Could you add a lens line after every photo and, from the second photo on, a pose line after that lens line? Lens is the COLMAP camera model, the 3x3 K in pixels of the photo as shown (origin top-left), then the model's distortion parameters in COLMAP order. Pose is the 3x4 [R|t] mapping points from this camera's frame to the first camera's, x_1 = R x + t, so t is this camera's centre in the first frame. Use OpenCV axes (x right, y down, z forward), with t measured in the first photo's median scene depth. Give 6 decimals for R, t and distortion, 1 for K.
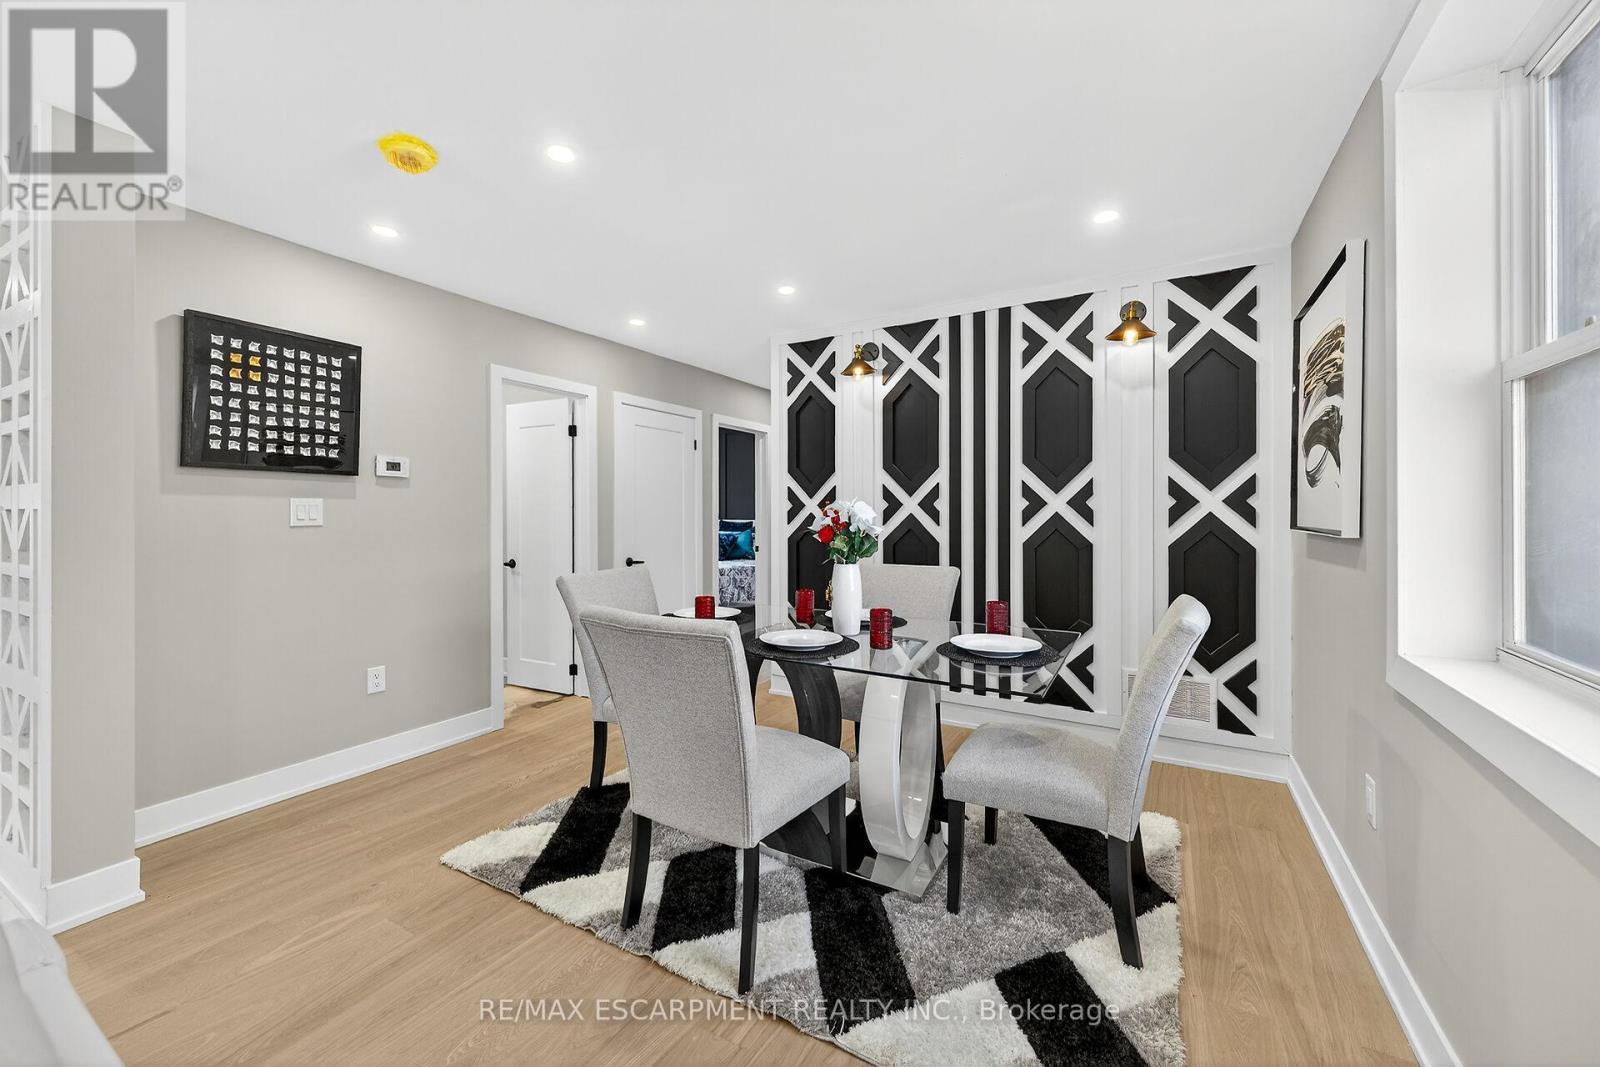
lens RADIAL K [[598.7, 0, 812.6], [0, 598.7, 515.2], [0, 0, 1]] dist [0.002305, 0.000171]
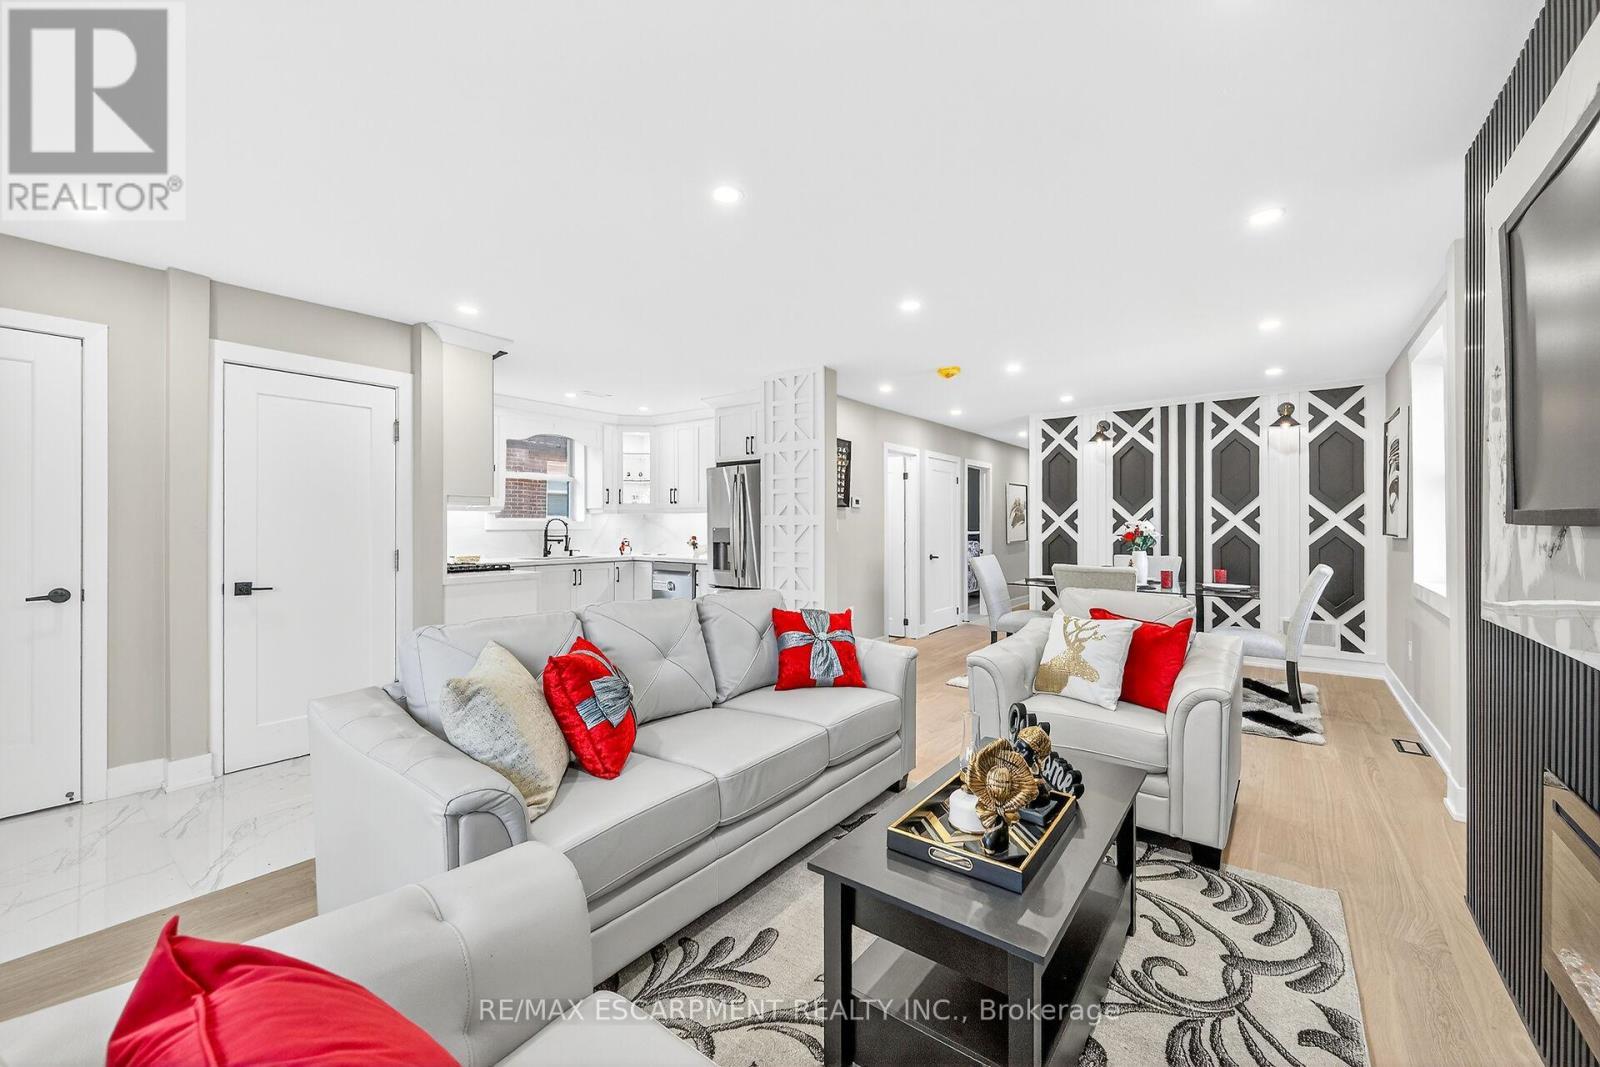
lens RADIAL K [[623.1, 0, 801.0], [0, 623.1, 525.8], [0, 0, 1]] dist [0.000558, -0.000352]
pose [[0.989728, -0.000021, -0.142966, -0.607423], [-0.000394, 0.999996, -0.002876, 0.000236], [0.142966, 0.002903, 0.989723, -1.001411]]
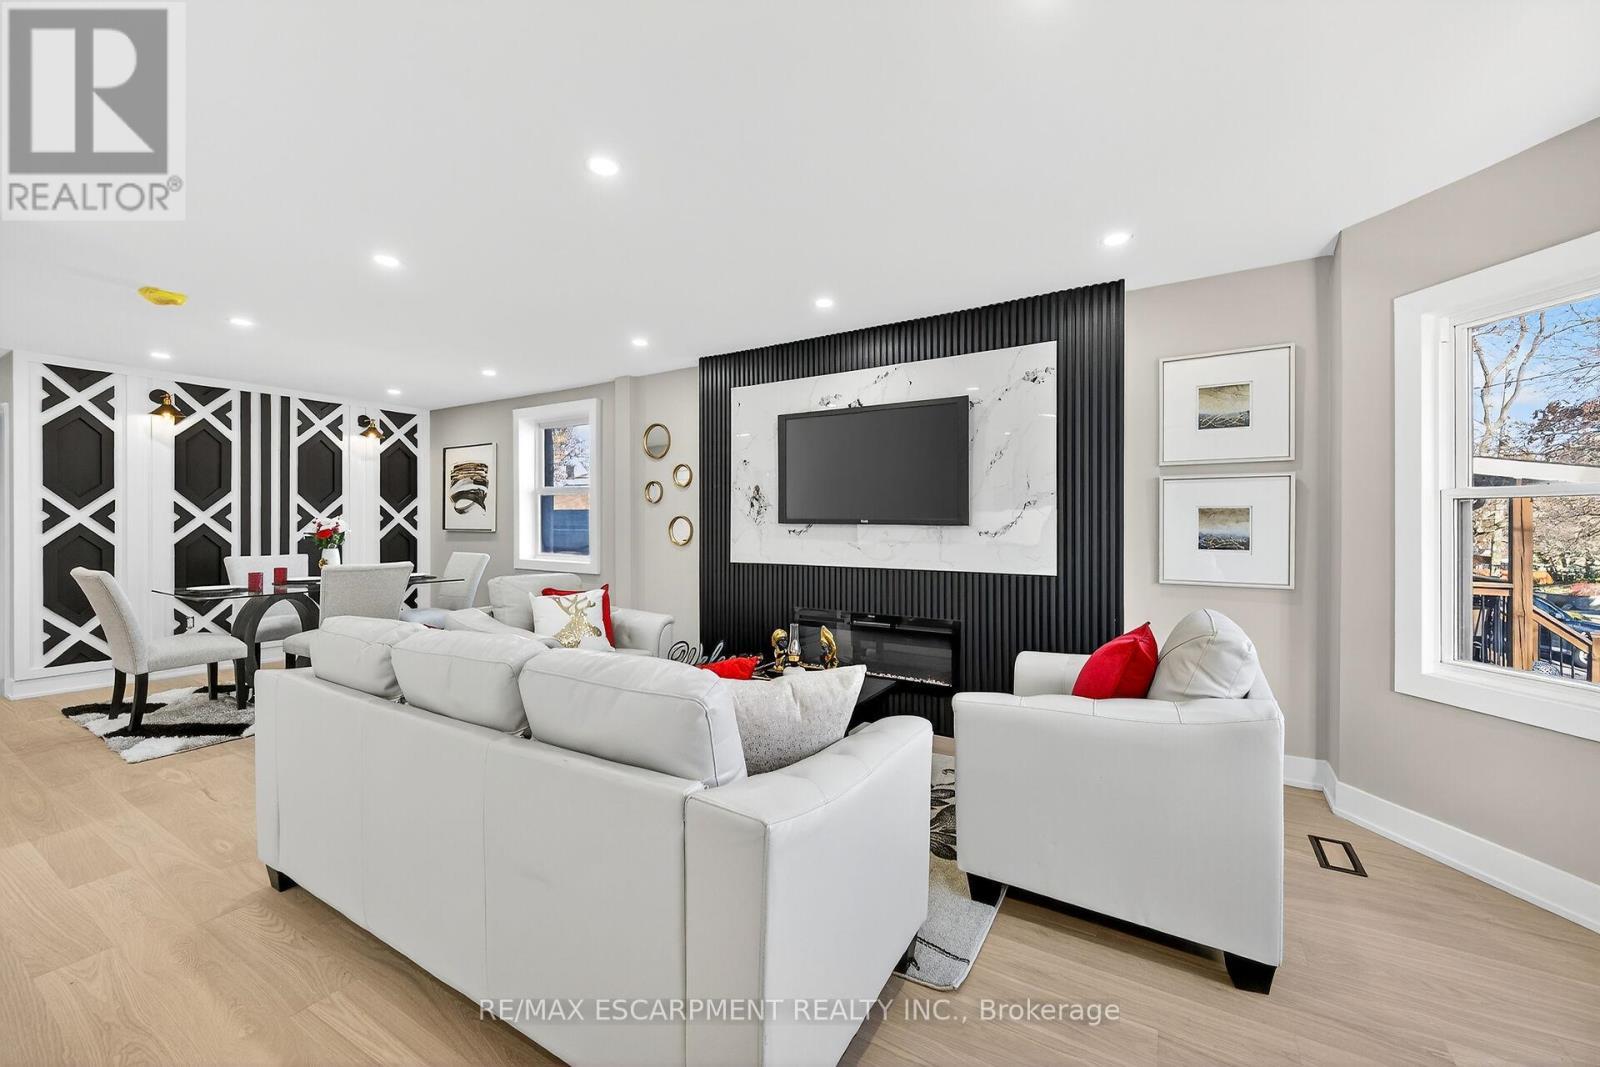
lens RADIAL K [[623.1, 0, 801.0], [0, 623.1, 525.8], [0, 0, 1]] dist [0.000558, -0.000352]
pose [[0.036506, -0.004679, 0.999322, -1.521314], [0.001615, 0.999988, 0.004624, -0.002889], [-0.999332, 0.001445, 0.036513, -0.527432]]
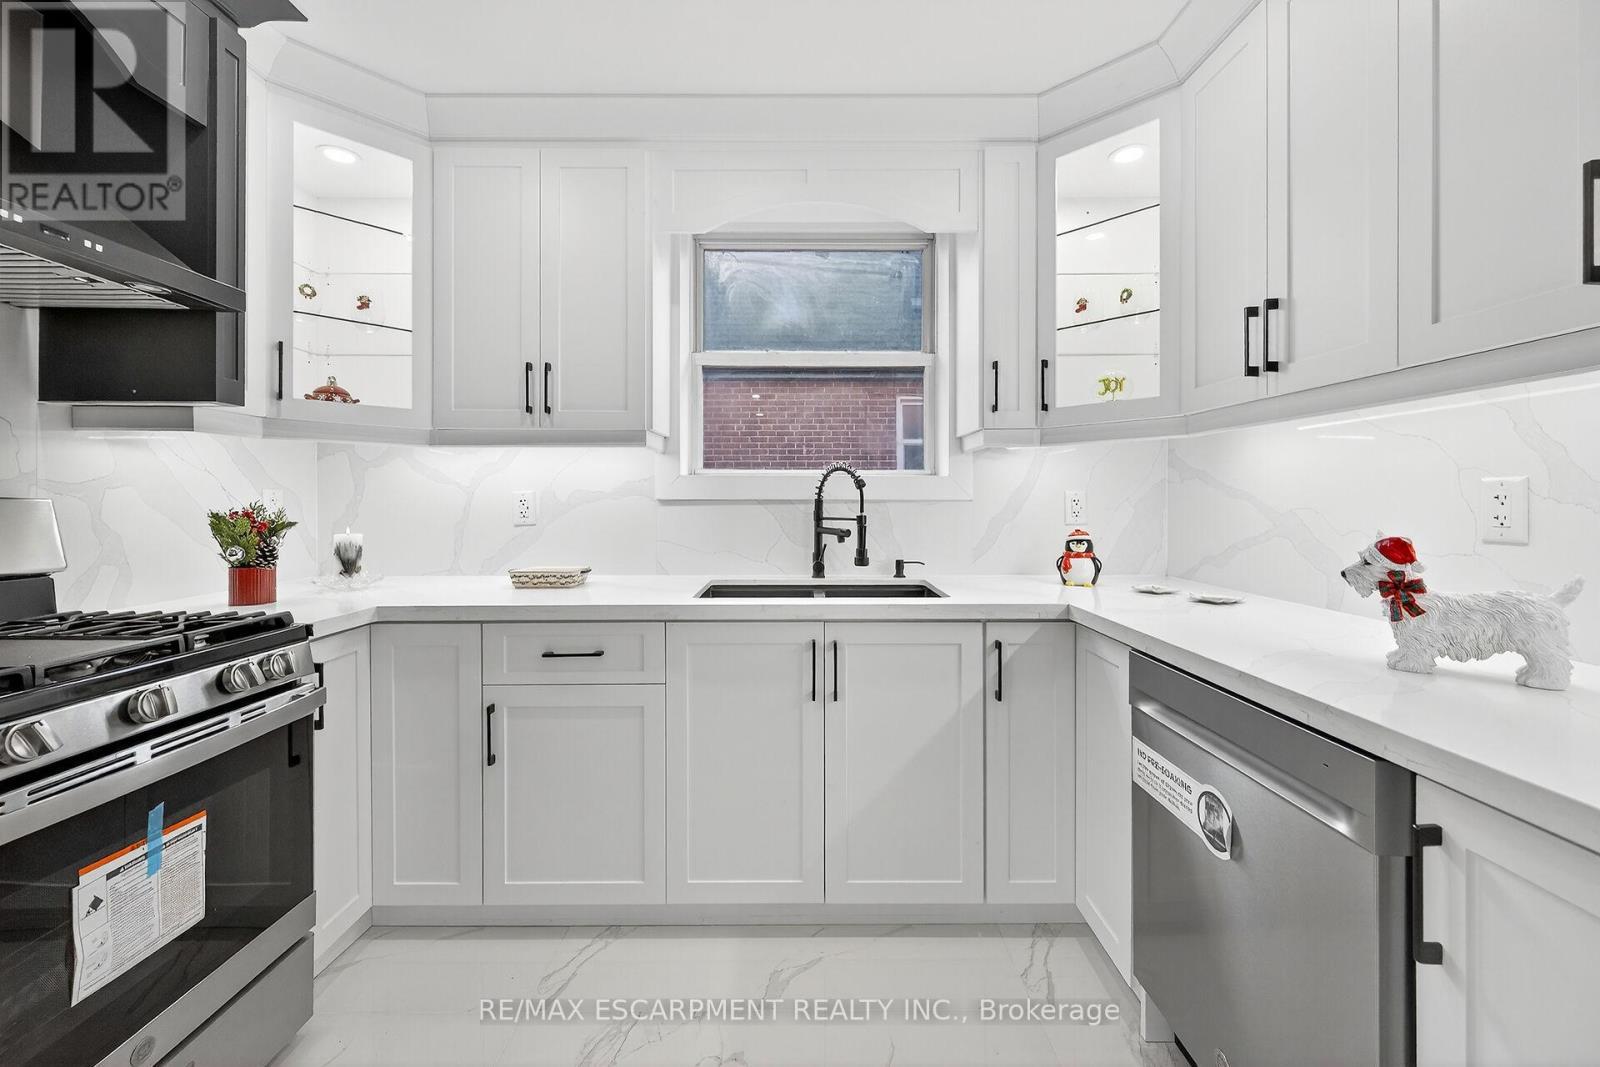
lens RADIAL K [[632.0, 0, 799.8], [0, 632.0, 504.4], [0, 0, 1]] dist [0.000792, -0.000160]
pose [[0.490730, 0.004393, -0.871300, -1.155676], [-0.002237, 0.999990, 0.003781, 0.010890], [0.871309, 0.000094, 0.490736, 0.669576]]
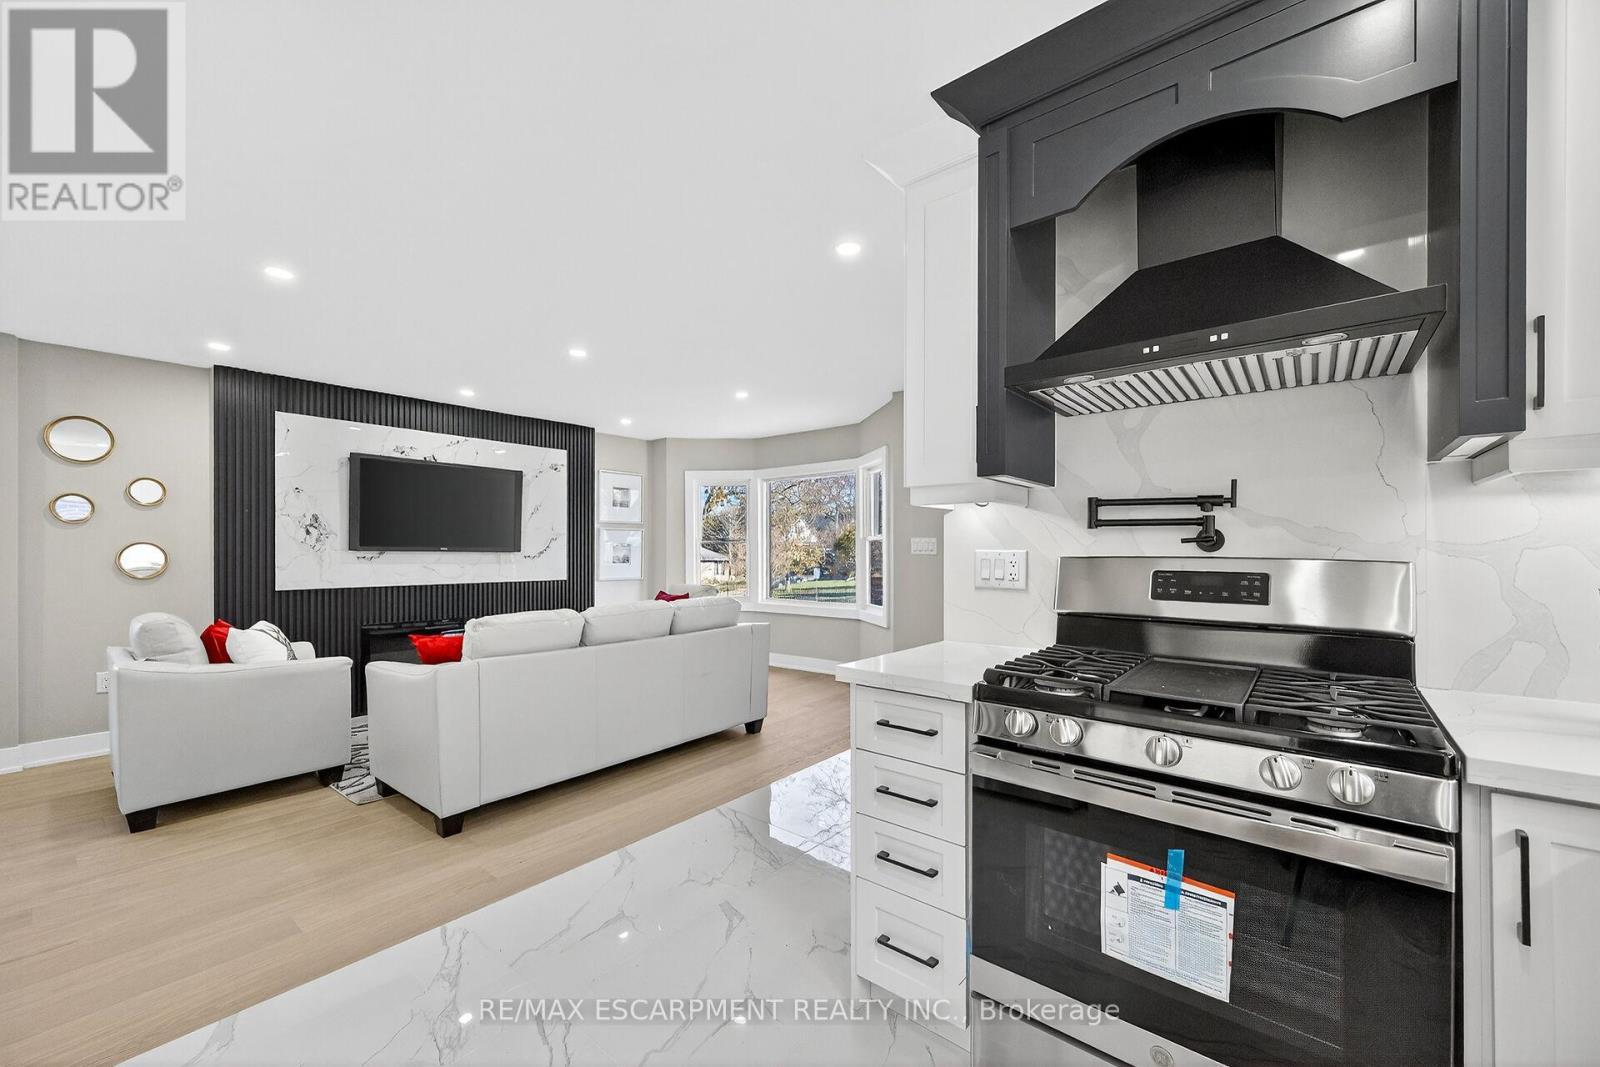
lens RADIAL K [[623.3, 0, 800.5], [0, 623.3, 546.1], [0, 0, 1]] dist [-0.001424, -0.000286]
pose [[-0.985183, 0.002728, 0.171483, -1.484443], [0.001564, 0.999975, -0.006924, -0.000255], [-0.171497, -0.006553, -0.985163, 0.945791]]
